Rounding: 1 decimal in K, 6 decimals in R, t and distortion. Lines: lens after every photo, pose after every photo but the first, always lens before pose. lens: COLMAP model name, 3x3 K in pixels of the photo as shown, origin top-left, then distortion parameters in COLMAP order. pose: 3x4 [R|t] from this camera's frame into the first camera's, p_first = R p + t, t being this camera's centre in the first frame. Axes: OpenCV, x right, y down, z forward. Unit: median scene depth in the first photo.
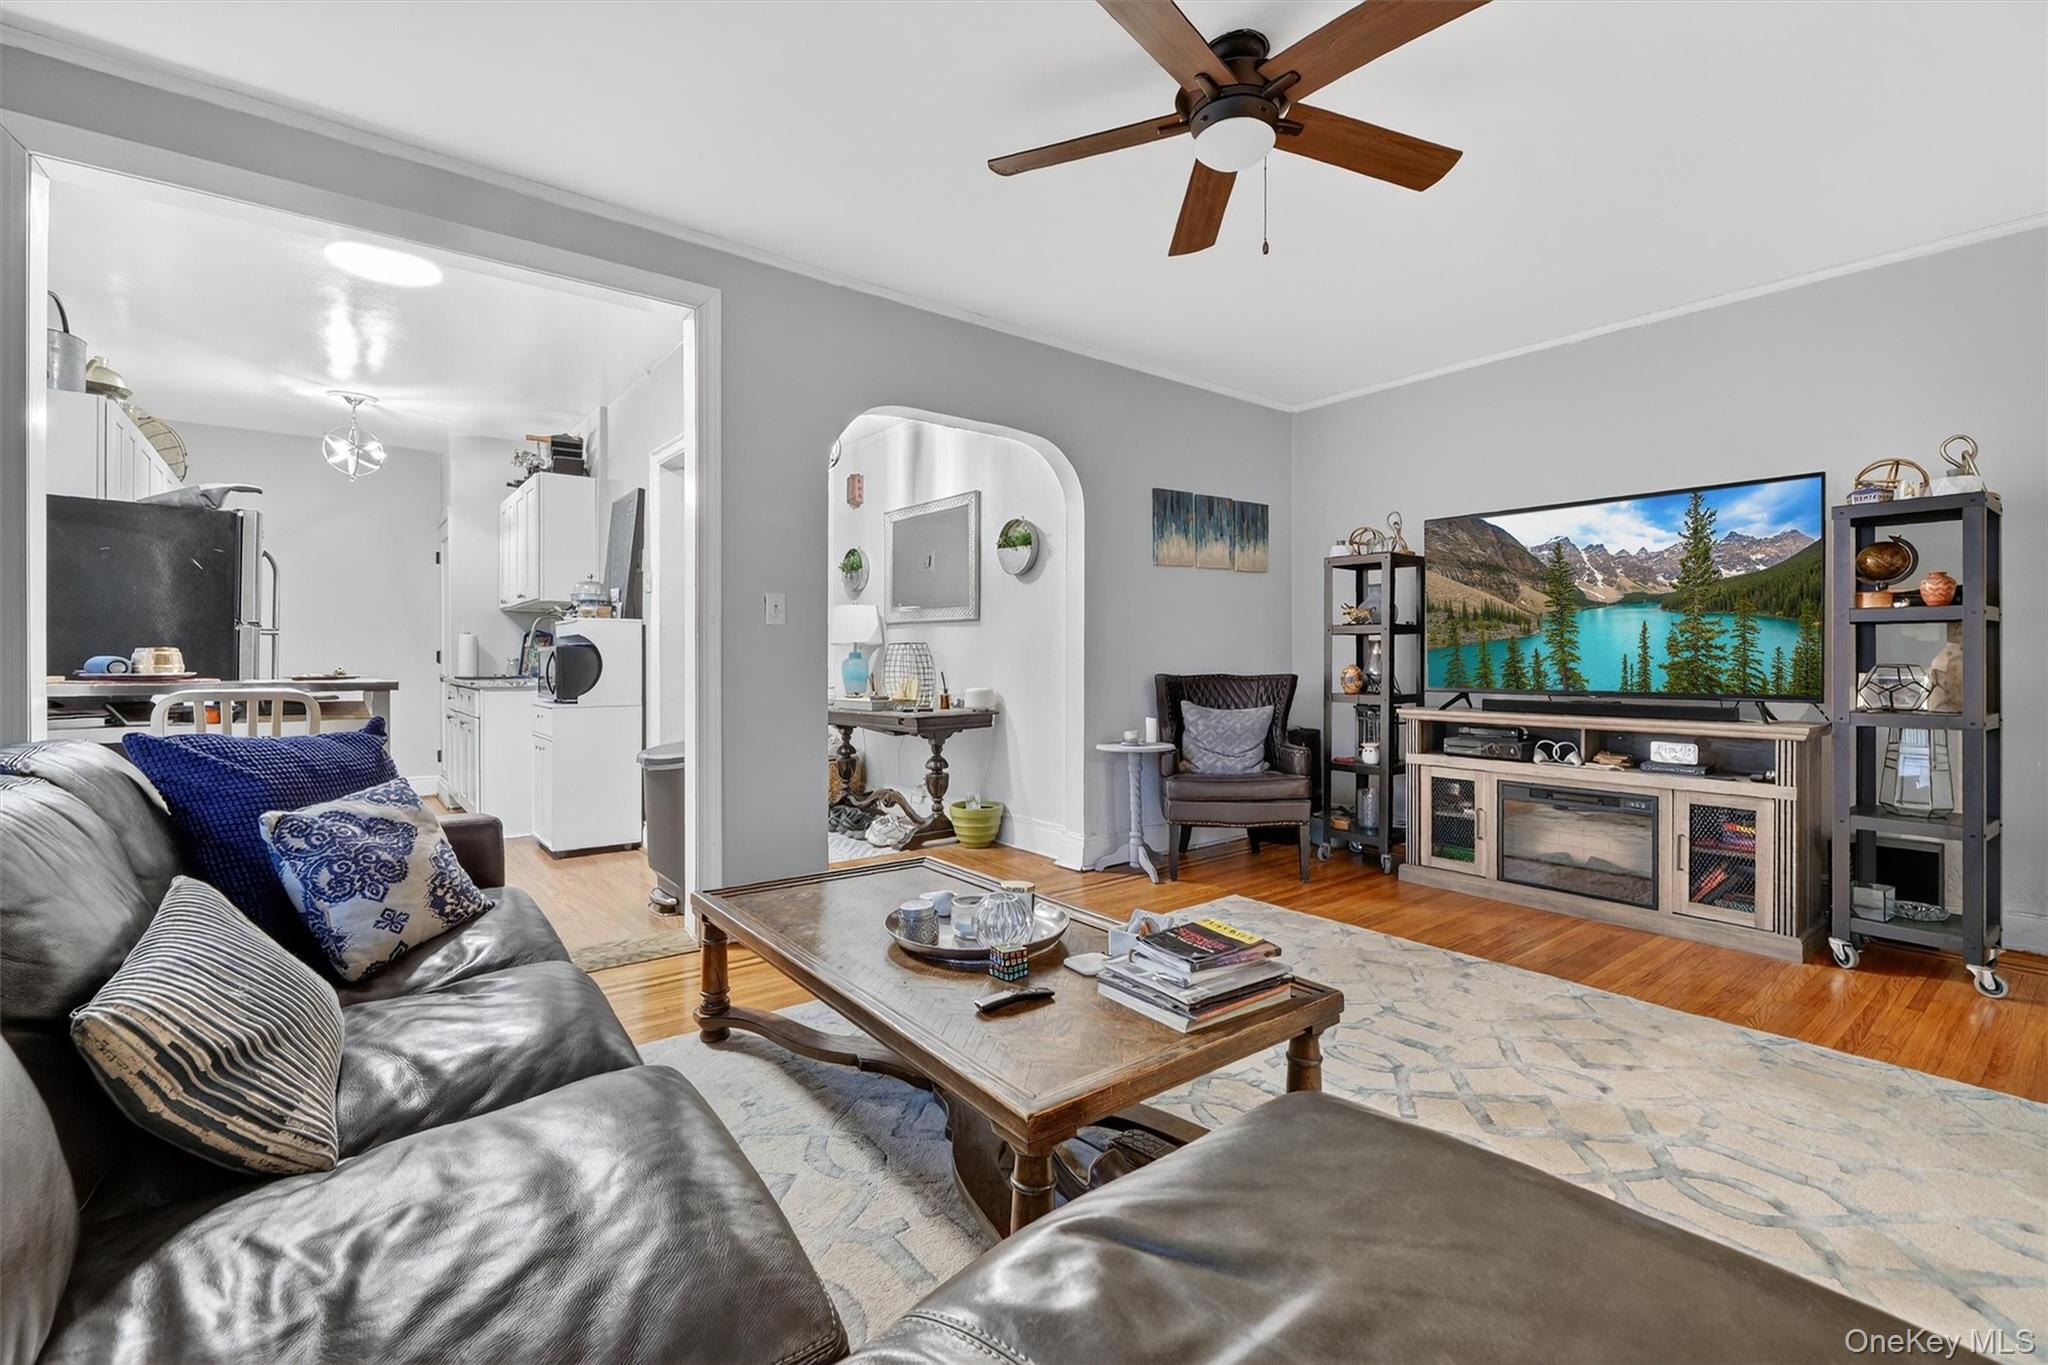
lens RADIAL K [[880.2, 0, 1027.1], [0, 880.2, 666.6], [0, 0, 1]] dist [-0.000336, -0.001105]
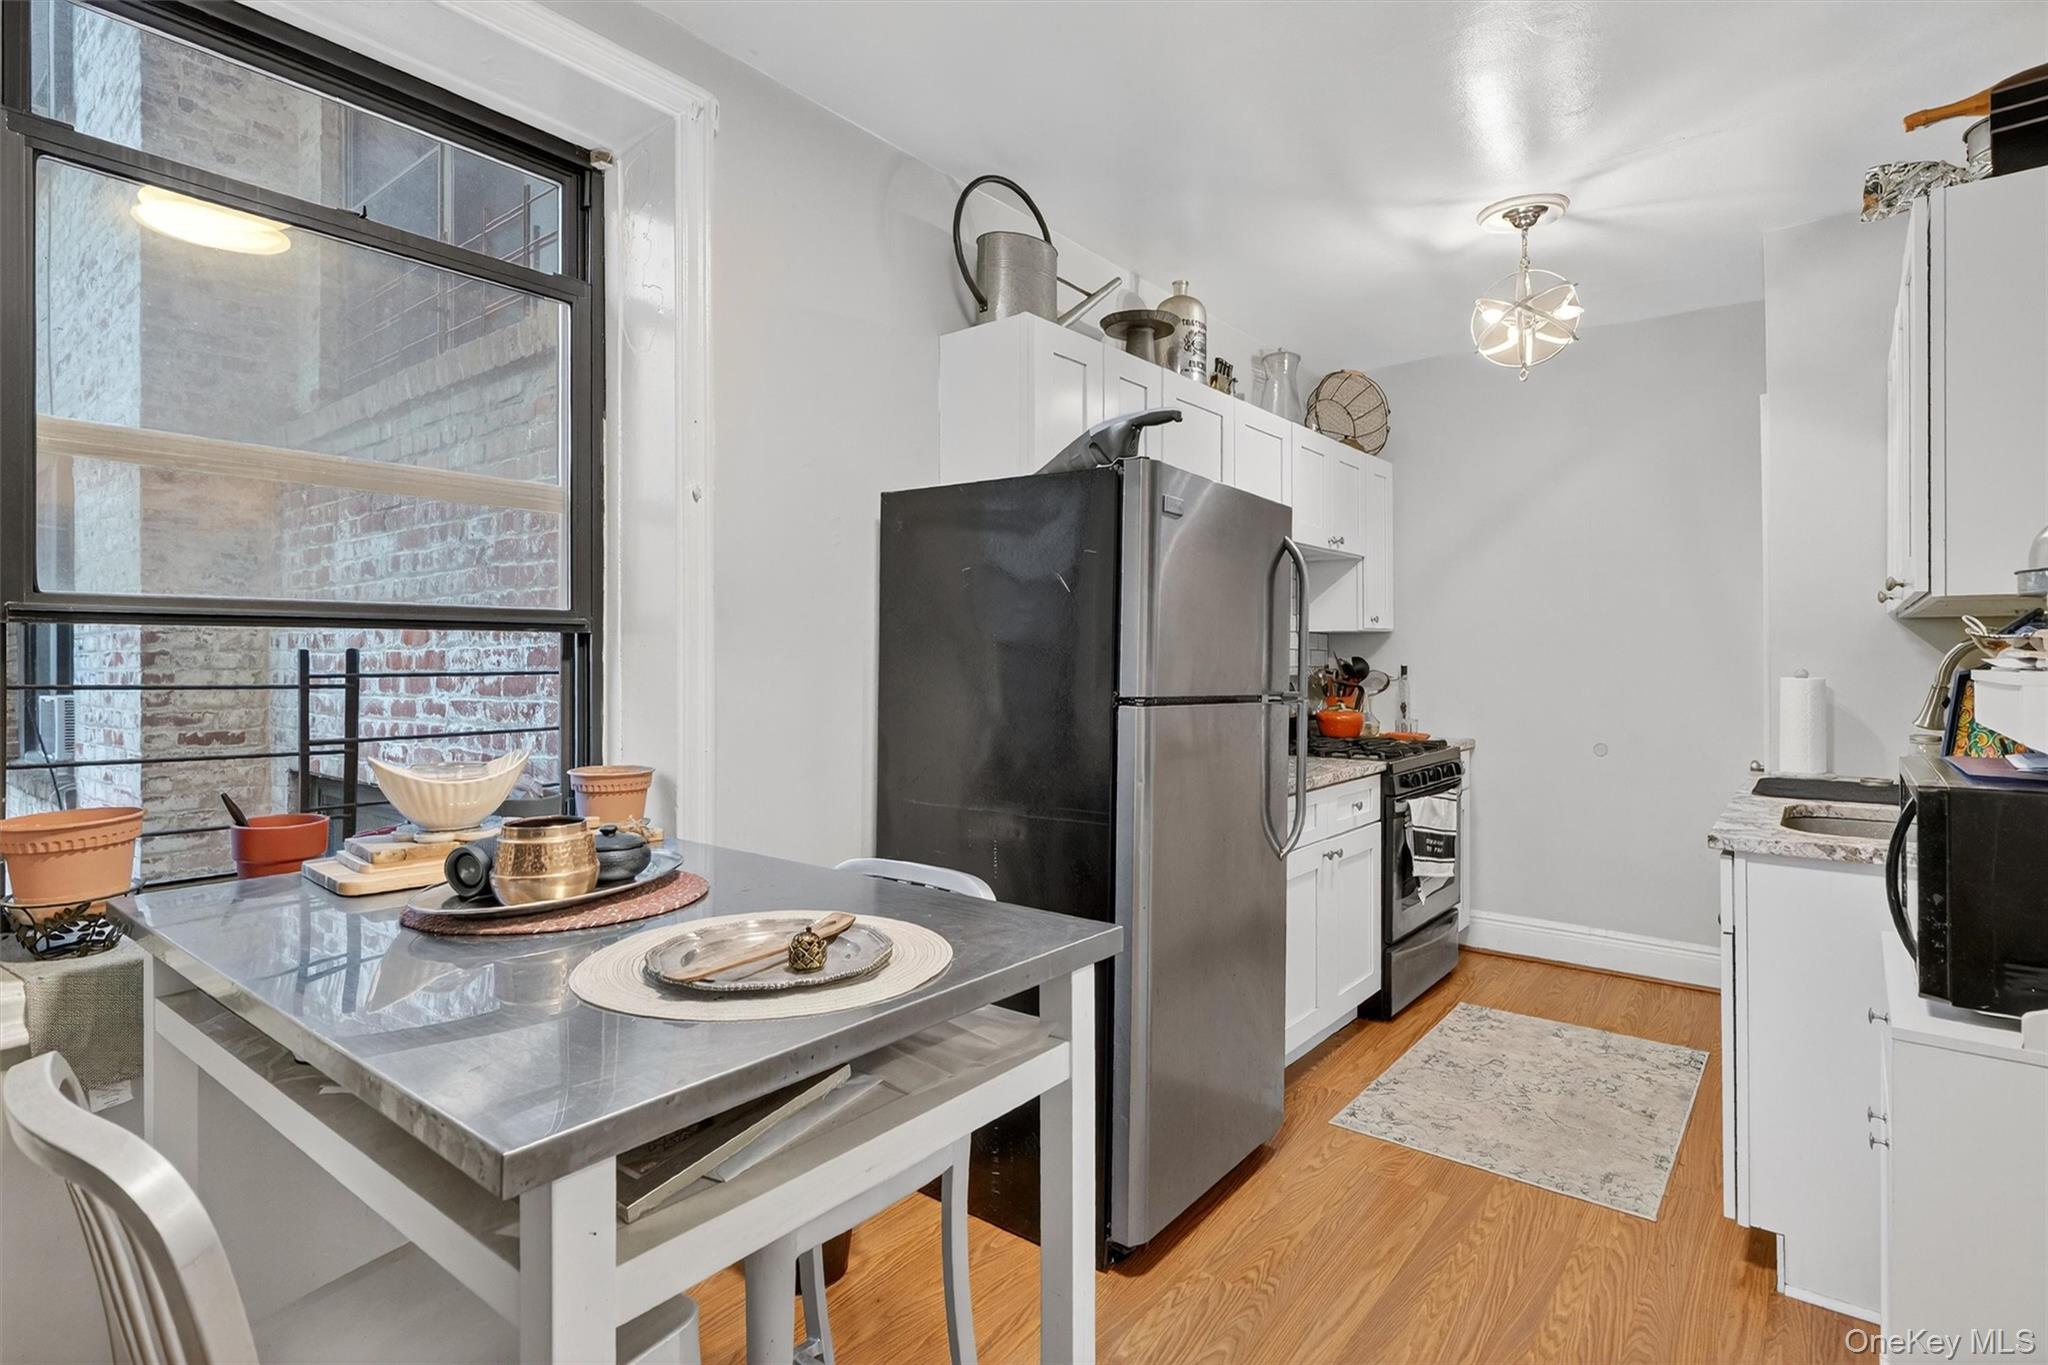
lens RADIAL K [[1020.9, 0, 1016.8], [0, 1020.9, 654.9], [0, 0, 1]] dist [-0.004192, 0.002432]
pose [[0.221747, -0.001691, -0.975103, -0.284155], [-0.000871, 0.999998, -0.001932, -0.055759], [0.975104, 0.001278, 0.221745, 0.631013]]
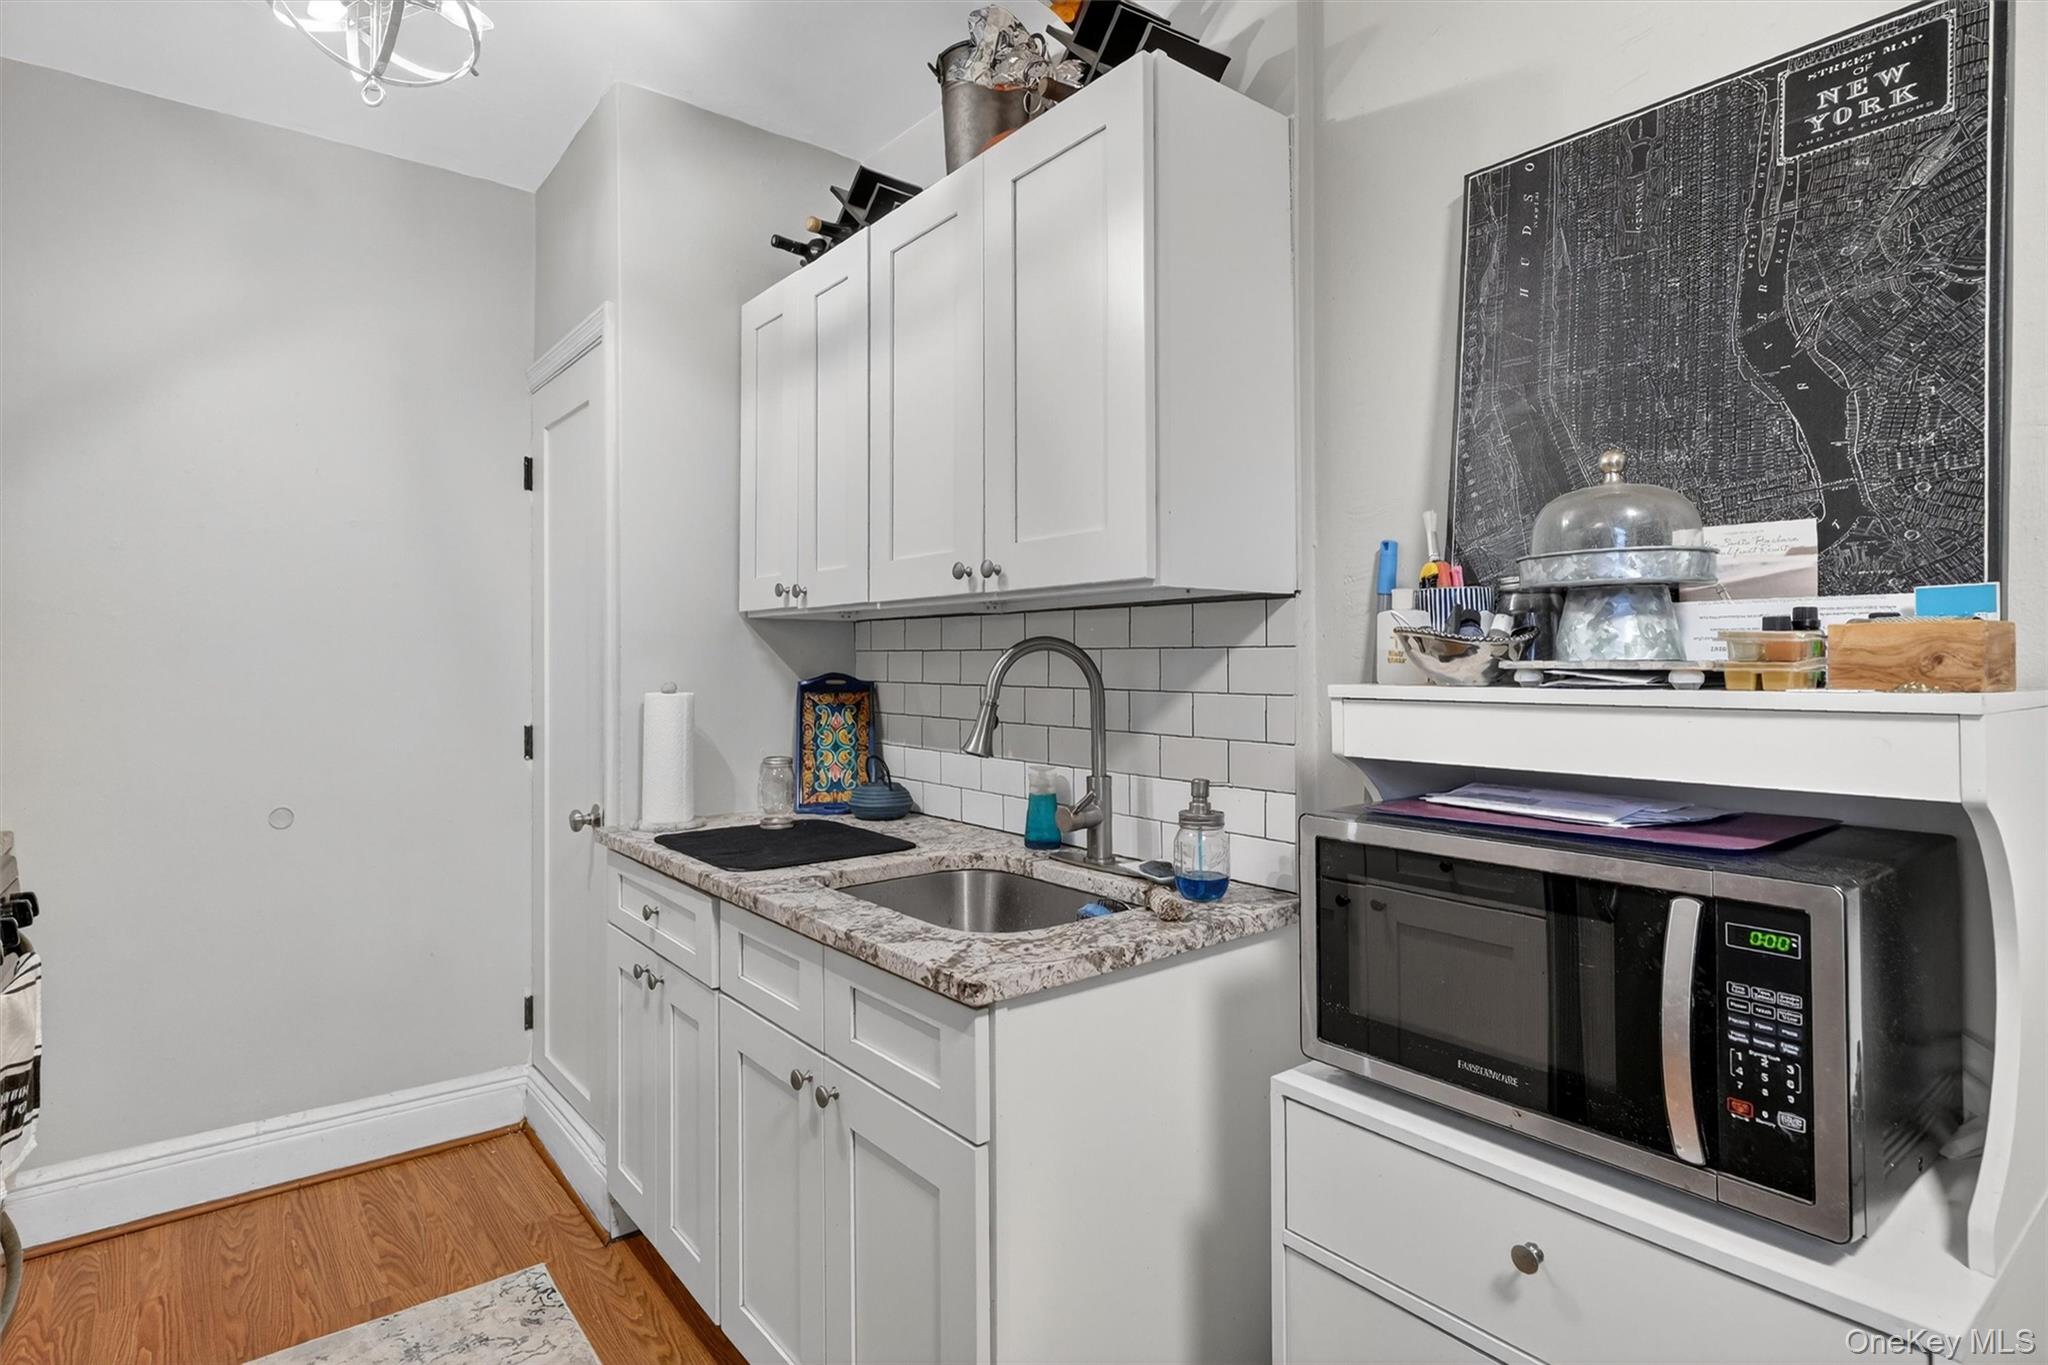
lens RADIAL K [[1046.8, 0, 1022.1], [0, 1046.8, 642.7], [0, 0, 1]] dist [0.001470, -0.004770]
pose [[0.999976, -0.000608, 0.006910, -0.628095], [0.000744, 0.999805, -0.019743, -0.056880], [-0.006897, 0.019747, 0.999781, 0.760650]]
